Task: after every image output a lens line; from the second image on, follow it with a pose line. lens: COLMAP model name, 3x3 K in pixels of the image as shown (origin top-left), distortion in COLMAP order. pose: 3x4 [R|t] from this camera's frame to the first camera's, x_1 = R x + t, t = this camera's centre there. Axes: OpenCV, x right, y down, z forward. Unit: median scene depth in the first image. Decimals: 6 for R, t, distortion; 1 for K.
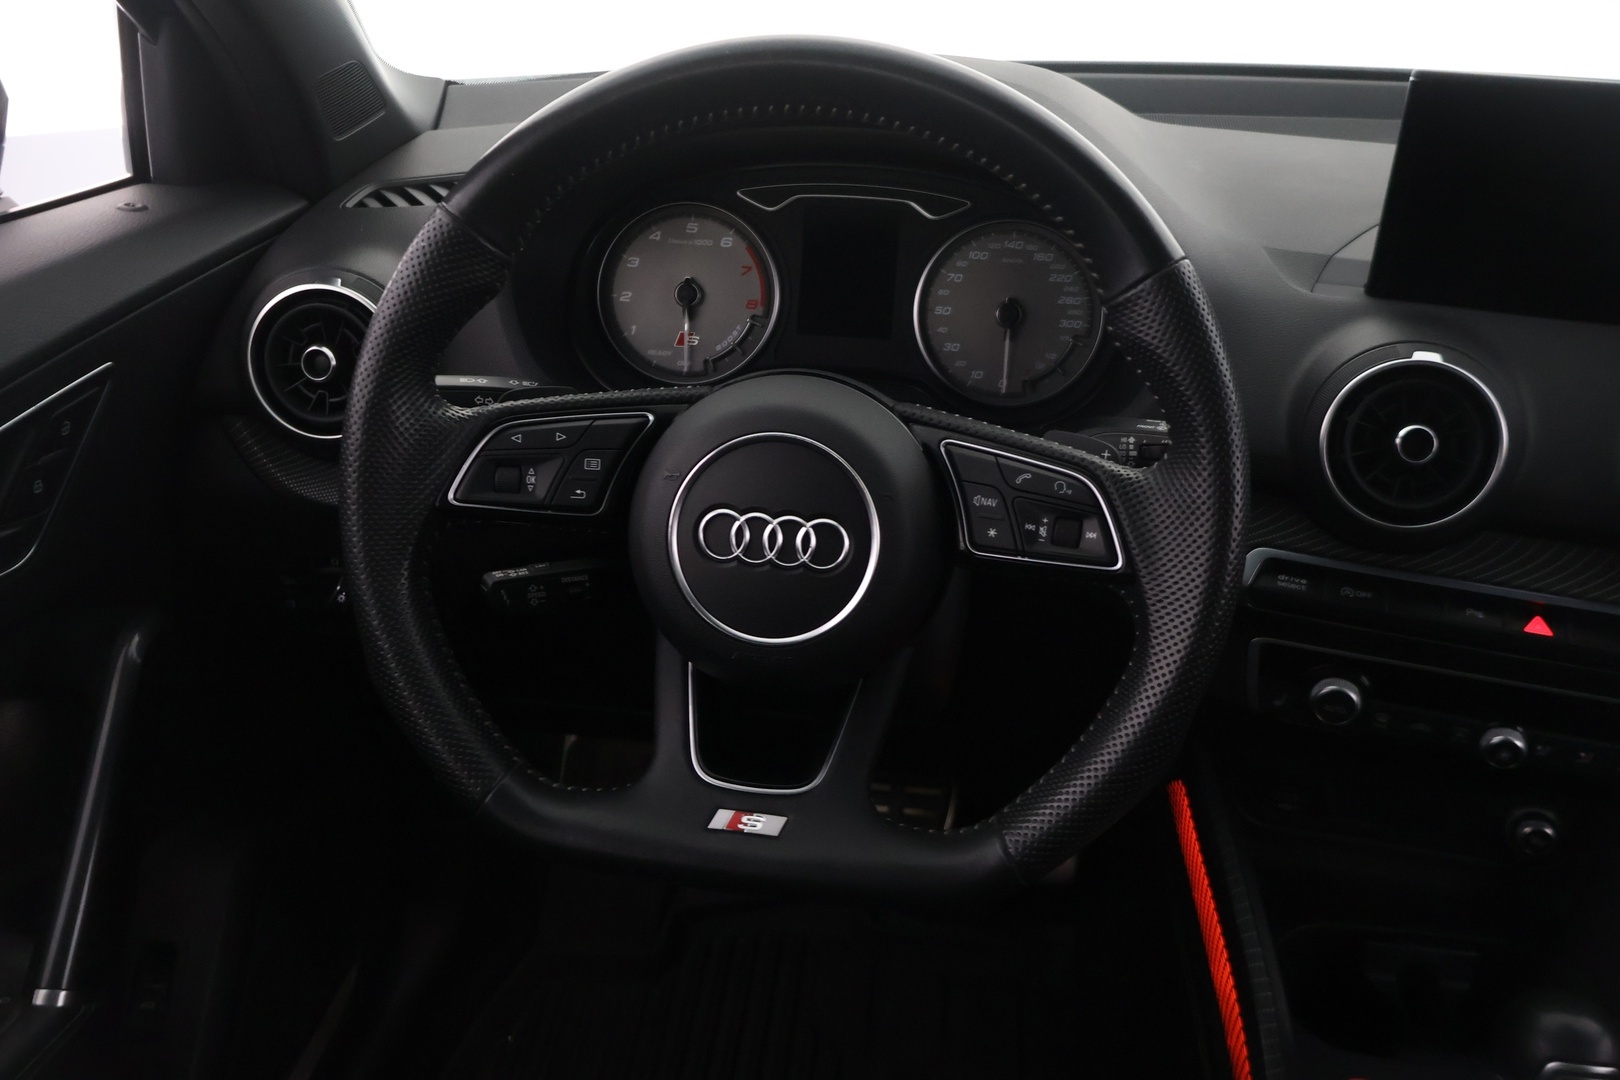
lens RADIAL K [[1339.4, 0, 800.0], [0, 1339.4, 550.5], [0, 0, 1]] dist [-0.024683, 0.014231]
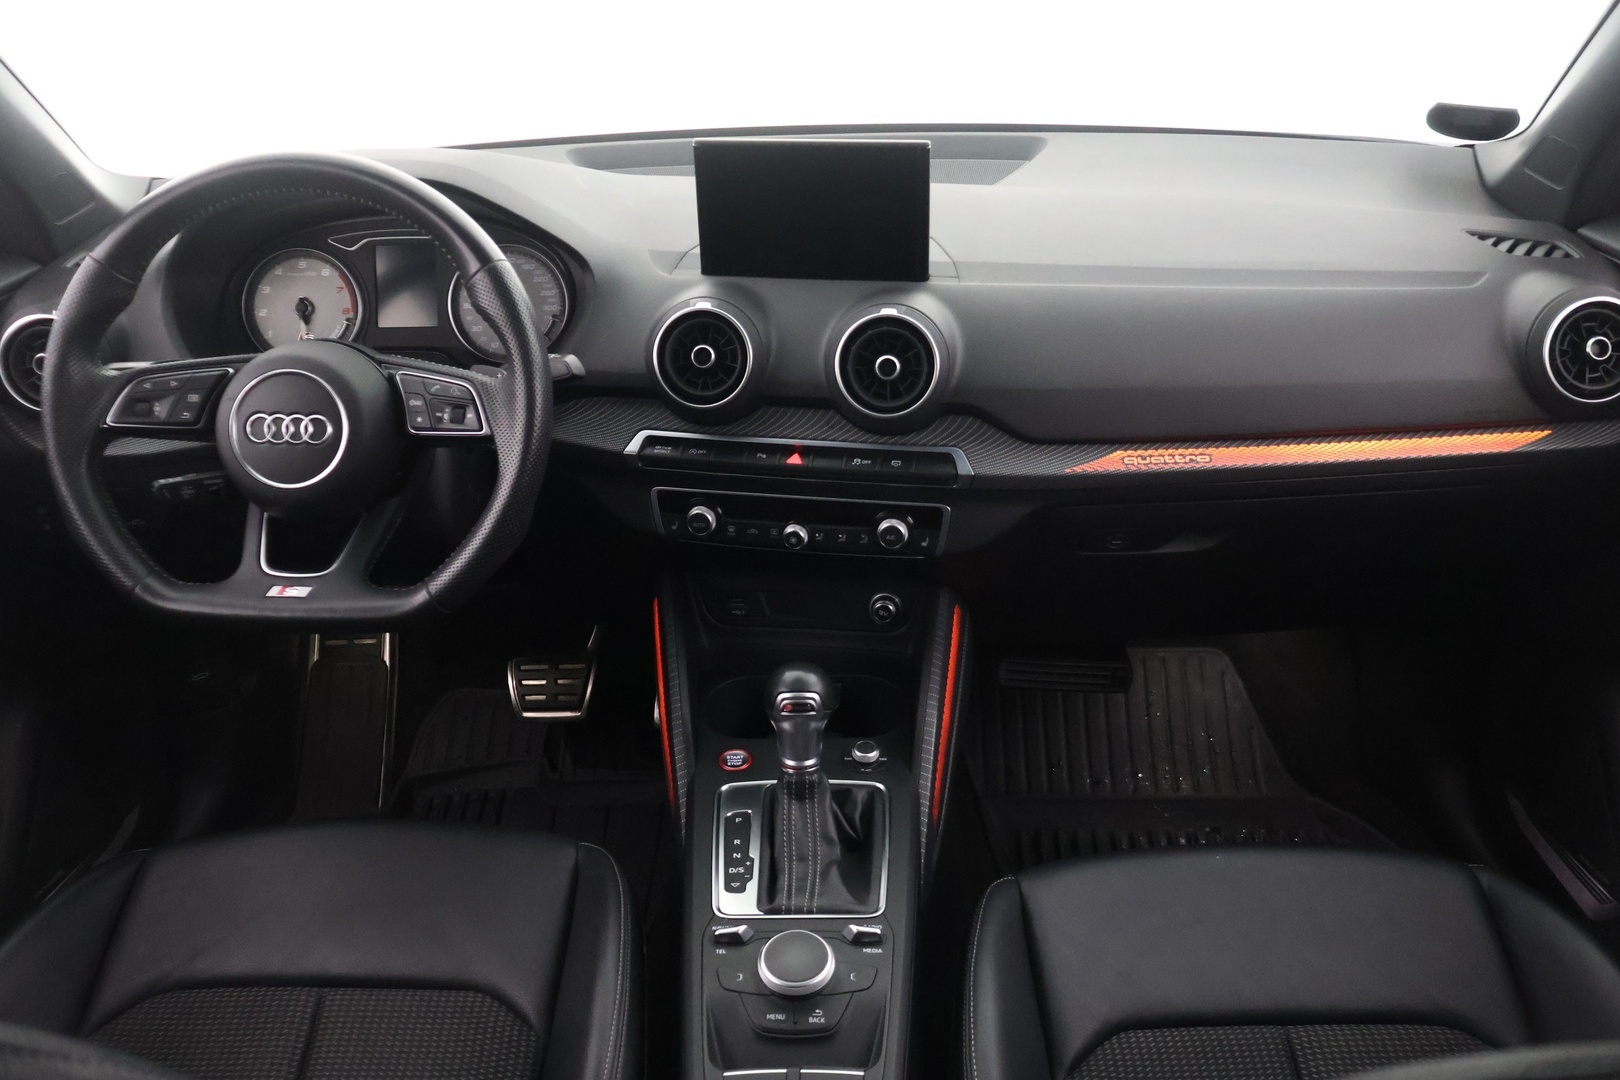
lens RADIAL K [[1339.4, 0, 801.3], [0, 1339.4, 544.1], [0, 0, 1]] dist [-0.024683, 0.014231]
pose [[0.994175, -0.084110, 0.067389, 0.405059], [0.086355, 0.995779, -0.031111, 0.198152], [-0.064488, 0.036749, 0.997242, -0.625770]]
